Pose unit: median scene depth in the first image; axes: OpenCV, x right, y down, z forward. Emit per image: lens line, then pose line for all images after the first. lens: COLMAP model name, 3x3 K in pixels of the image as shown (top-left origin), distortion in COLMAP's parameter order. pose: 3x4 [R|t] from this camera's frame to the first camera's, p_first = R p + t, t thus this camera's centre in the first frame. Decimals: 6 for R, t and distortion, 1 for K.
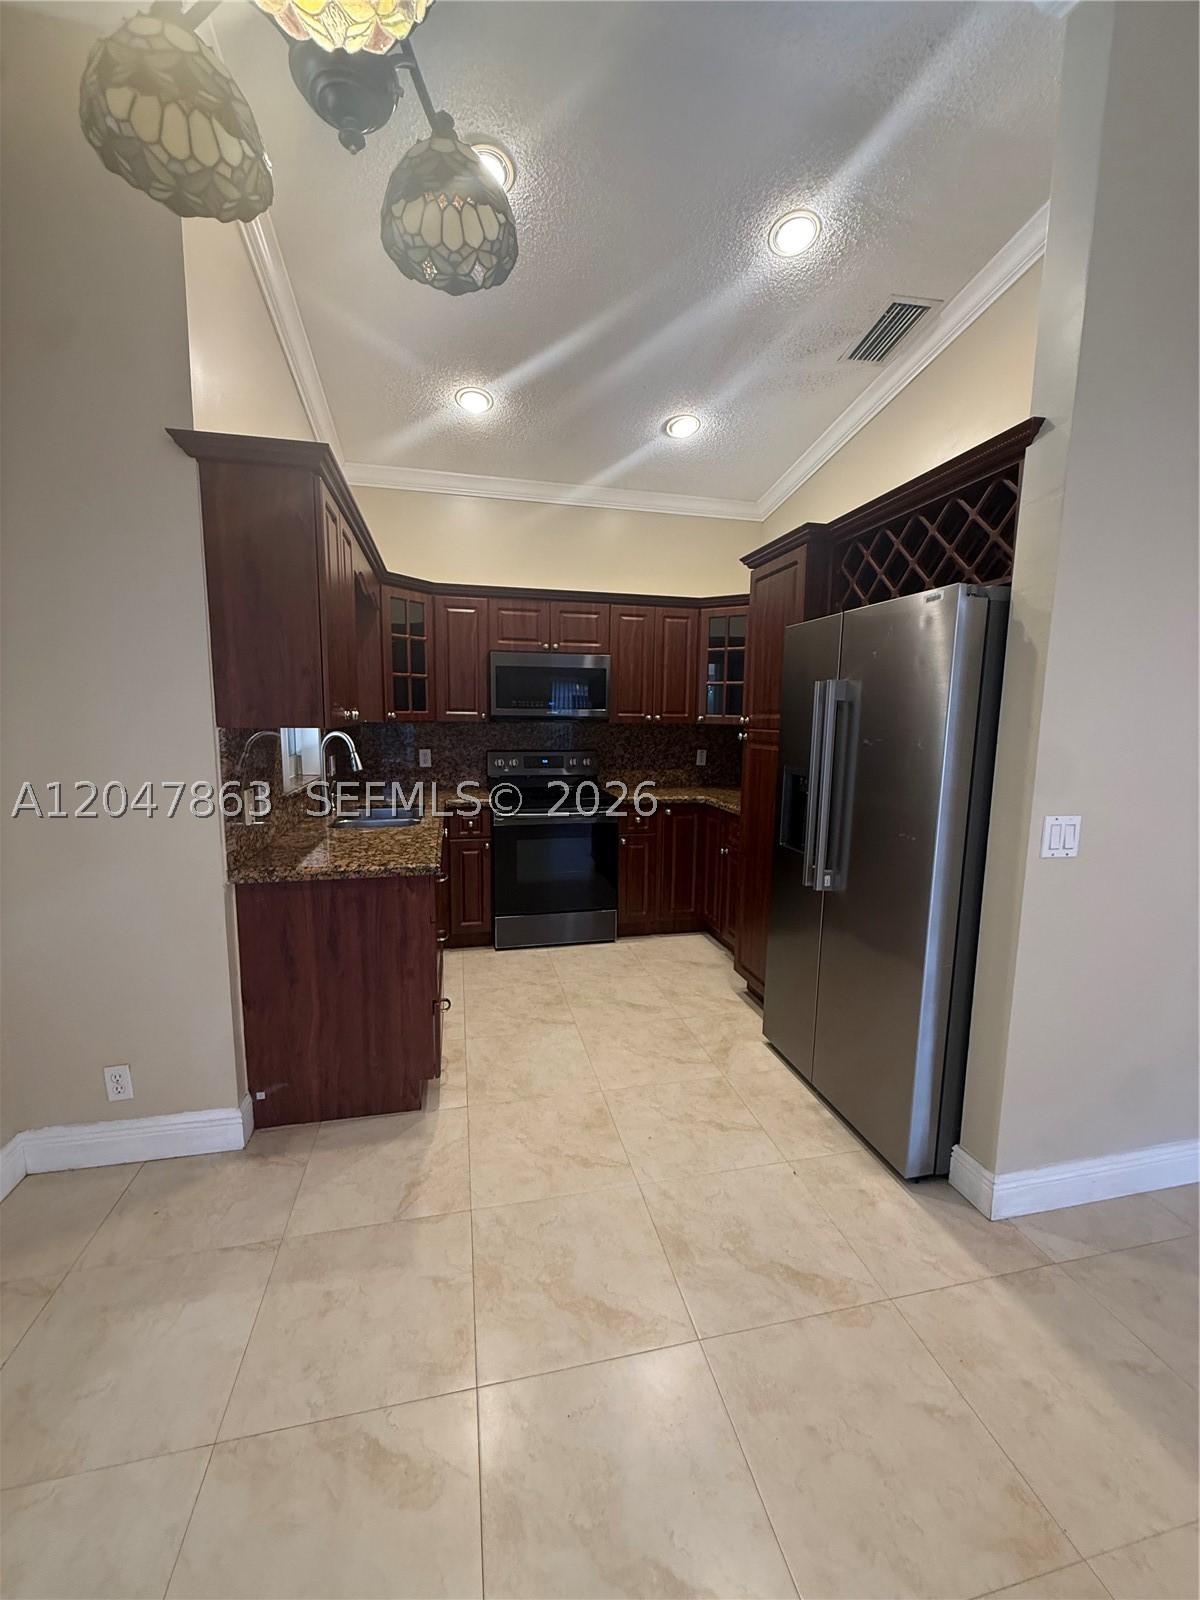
lens RADIAL K [[643.4, 0, 603.8], [0, 643.4, 807.1], [0, 0, 1]] dist [-0.000840, 0.000715]
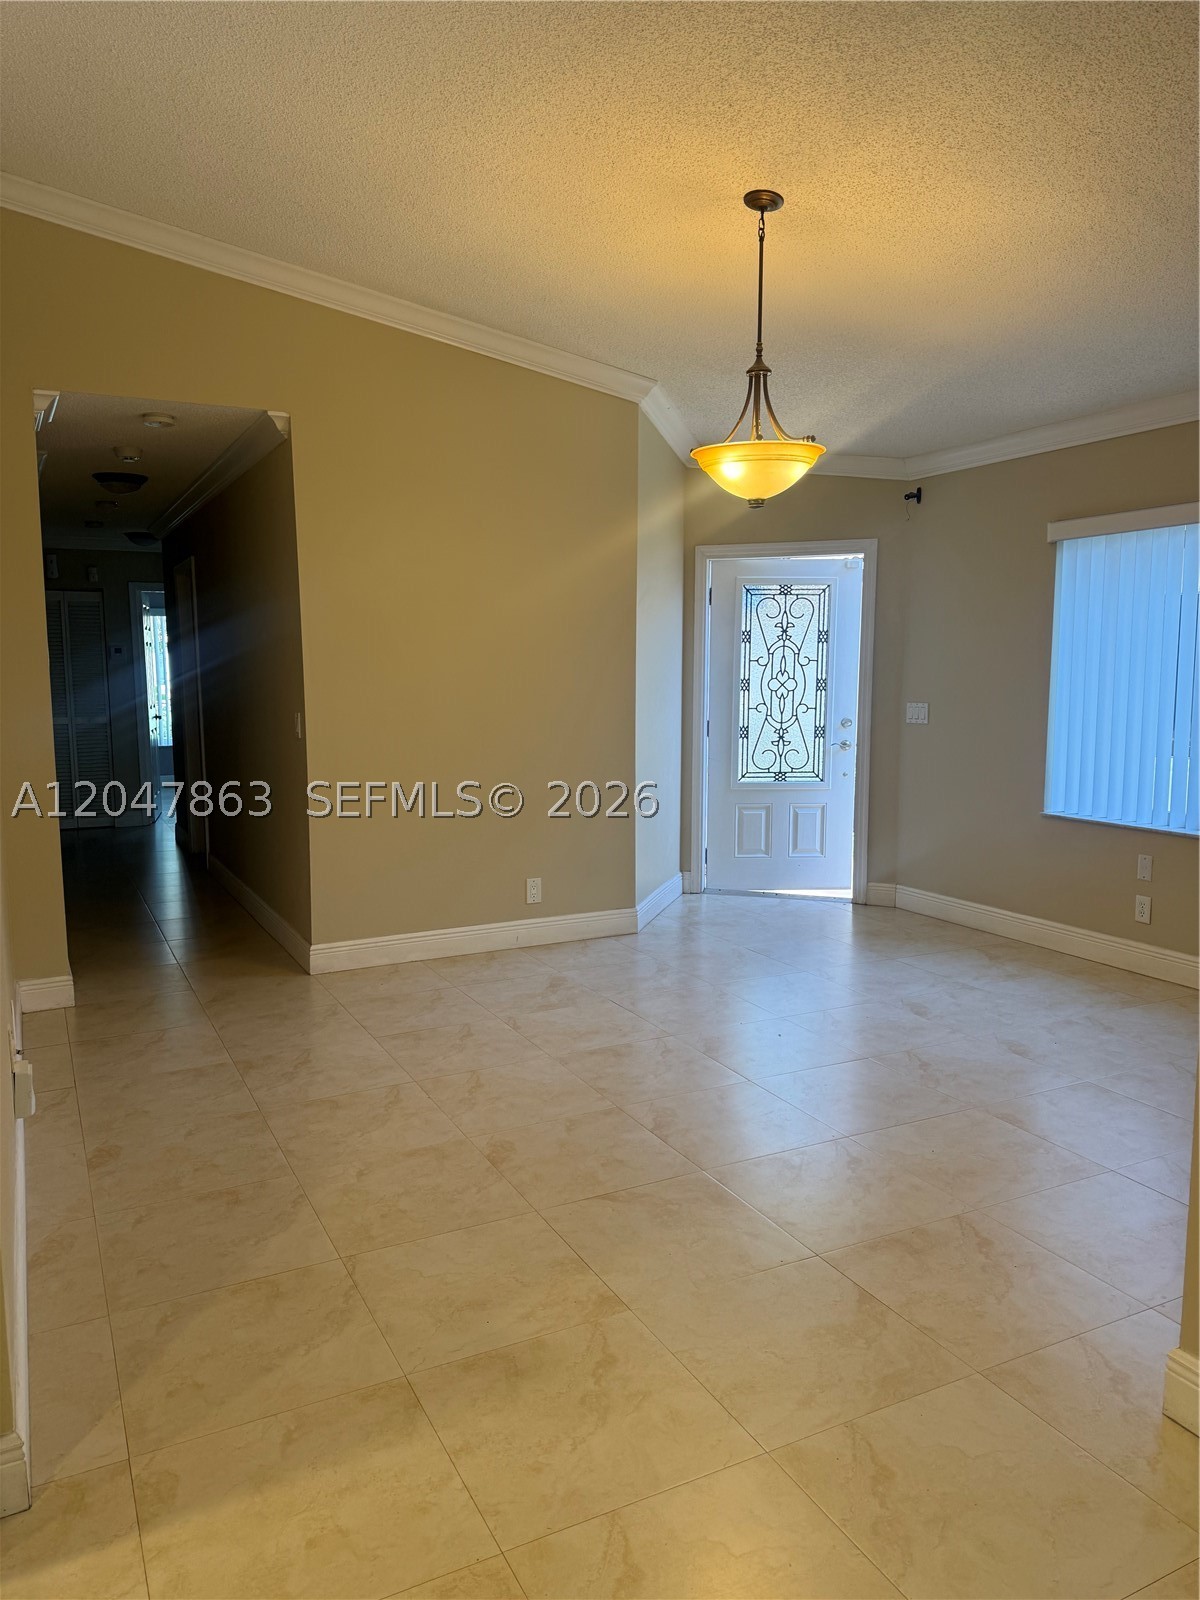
lens RADIAL K [[1113.9, 0, 597.1], [0, 1113.9, 805.7], [0, 0, 1]] dist [0.052628, -0.065846]
pose [[-0.246370, -0.137874, 0.959319, -0.442395], [0.139452, 0.974486, 0.175867, -0.088313], [-0.959091, 0.177107, -0.220858, 0.668008]]
